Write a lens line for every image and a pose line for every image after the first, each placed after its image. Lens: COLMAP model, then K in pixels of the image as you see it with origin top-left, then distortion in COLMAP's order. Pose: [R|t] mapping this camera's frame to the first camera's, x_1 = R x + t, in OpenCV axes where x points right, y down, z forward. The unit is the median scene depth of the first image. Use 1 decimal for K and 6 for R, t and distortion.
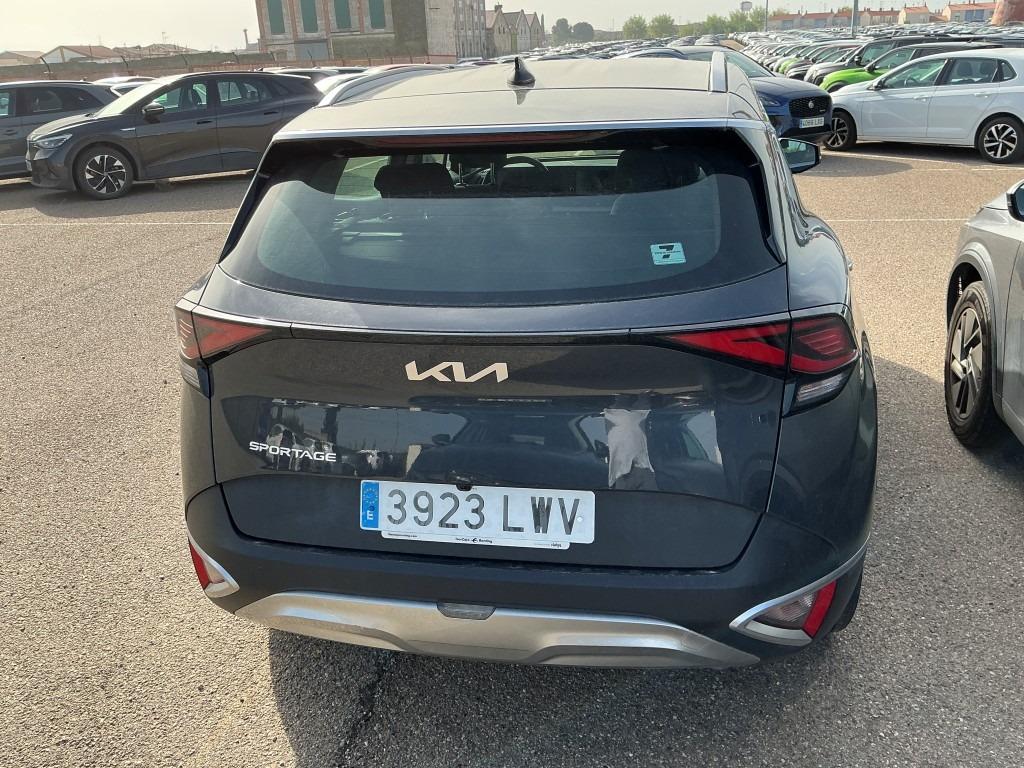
lens RADIAL K [[881.2, 0, 512.0], [0, 881.2, 384.0], [0, 0, 1]] dist [0.129584, -0.260814]
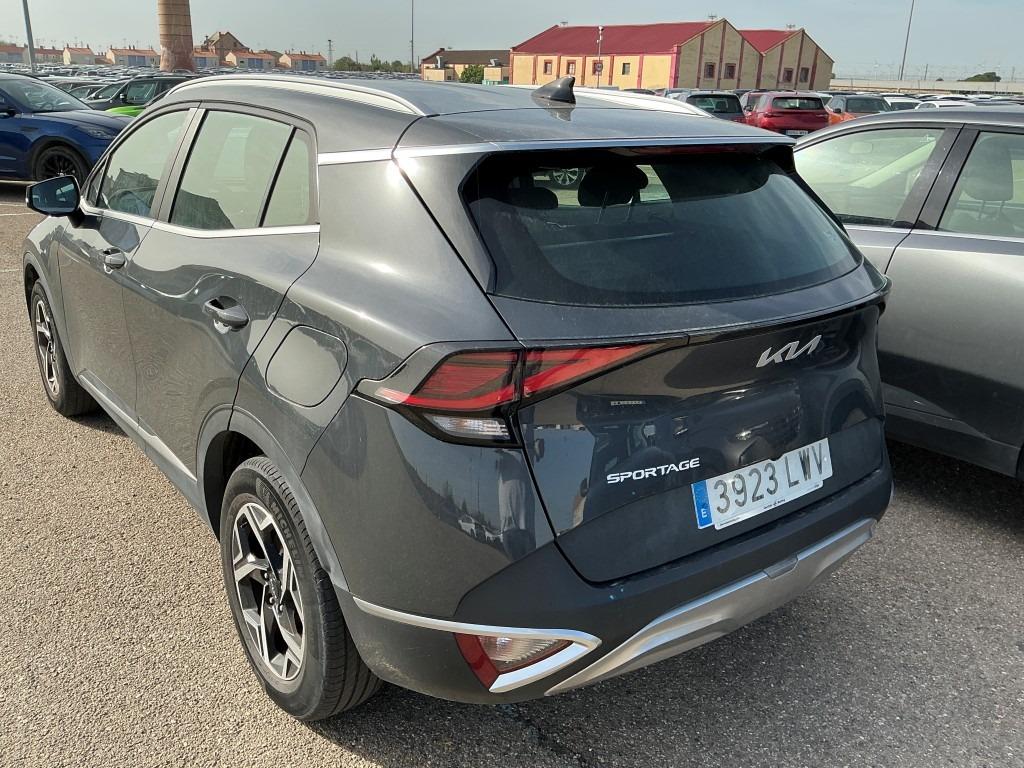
lens RADIAL K [[880.1, 0, 512.0], [0, 880.1, 384.0], [0, 0, 1]] dist [-0.000907, -0.000728]
pose [[0.664595, -0.181541, 0.724814, -1.020973], [0.208590, 0.976548, 0.053332, -0.097492], [-0.717498, 0.115745, 0.686877, 0.449938]]
